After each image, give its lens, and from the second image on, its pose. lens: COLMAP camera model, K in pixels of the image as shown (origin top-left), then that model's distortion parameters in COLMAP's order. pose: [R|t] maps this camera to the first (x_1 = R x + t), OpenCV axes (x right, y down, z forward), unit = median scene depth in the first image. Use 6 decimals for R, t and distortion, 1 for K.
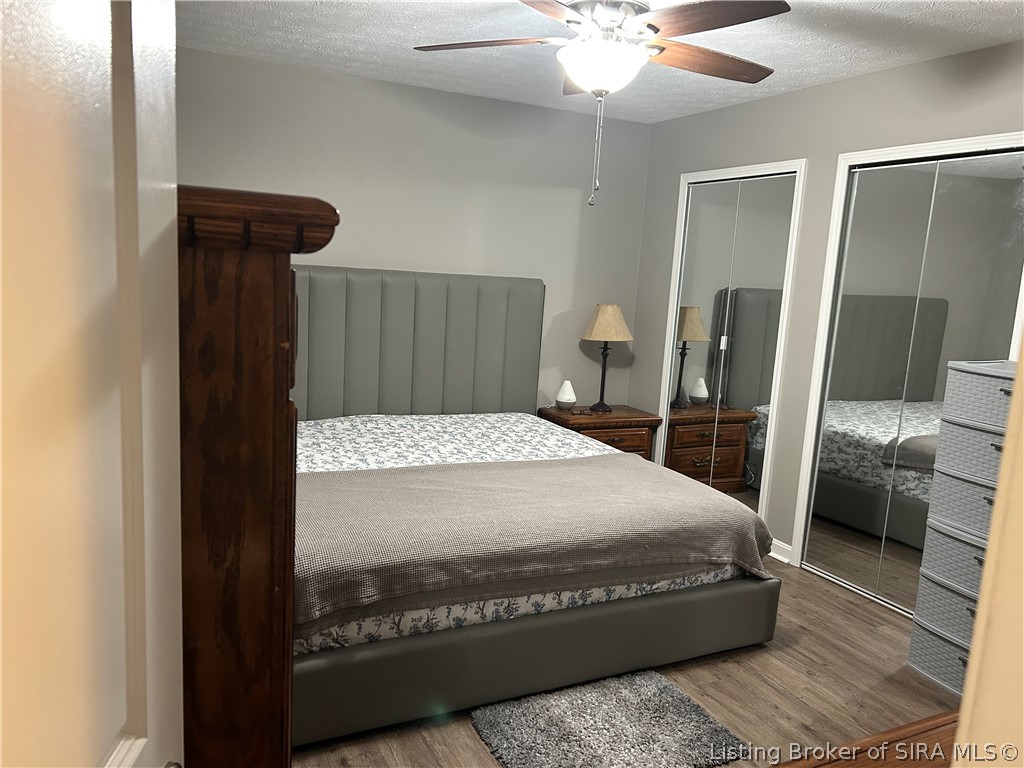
lens RADIAL K [[775.2, 0, 513.6], [0, 775.2, 393.5], [0, 0, 1]] dist [0.005304, -0.000869]
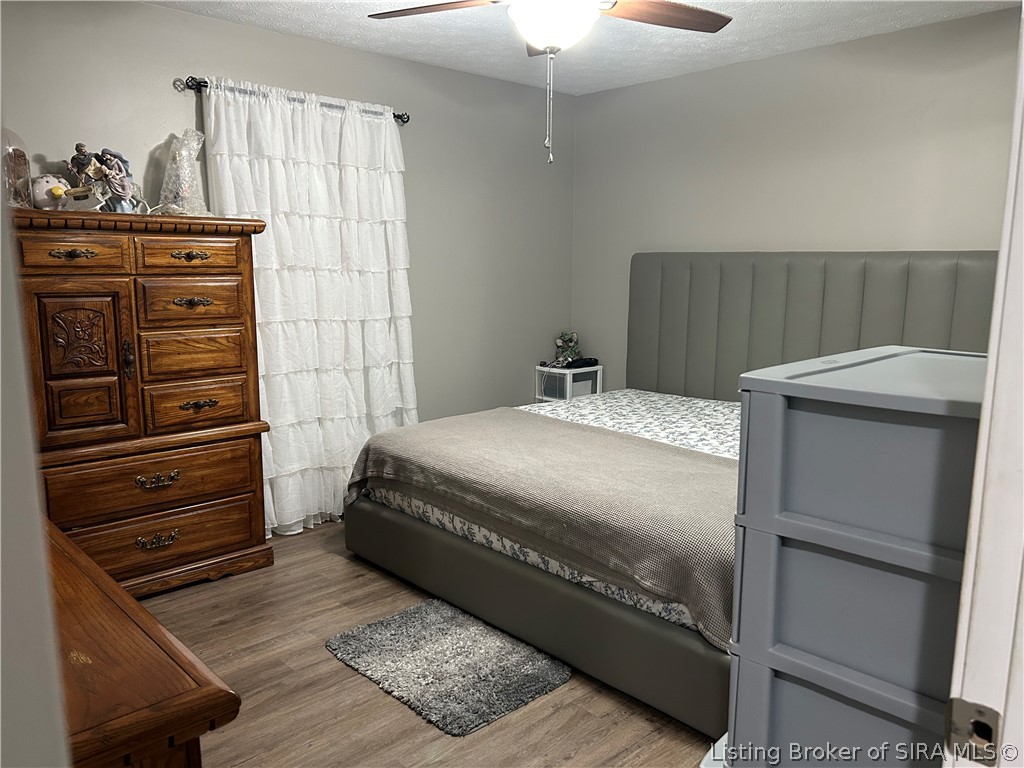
lens RADIAL K [[767.3, 0, 514.3], [0, 767.3, 376.5], [0, 0, 1]] dist [0.008862, -0.000437]
pose [[0.281570, 0.076954, -0.956450, 1.087263], [-0.154874, 0.987354, 0.033847, -0.002225], [0.946959, 0.138599, 0.289928, 0.687712]]
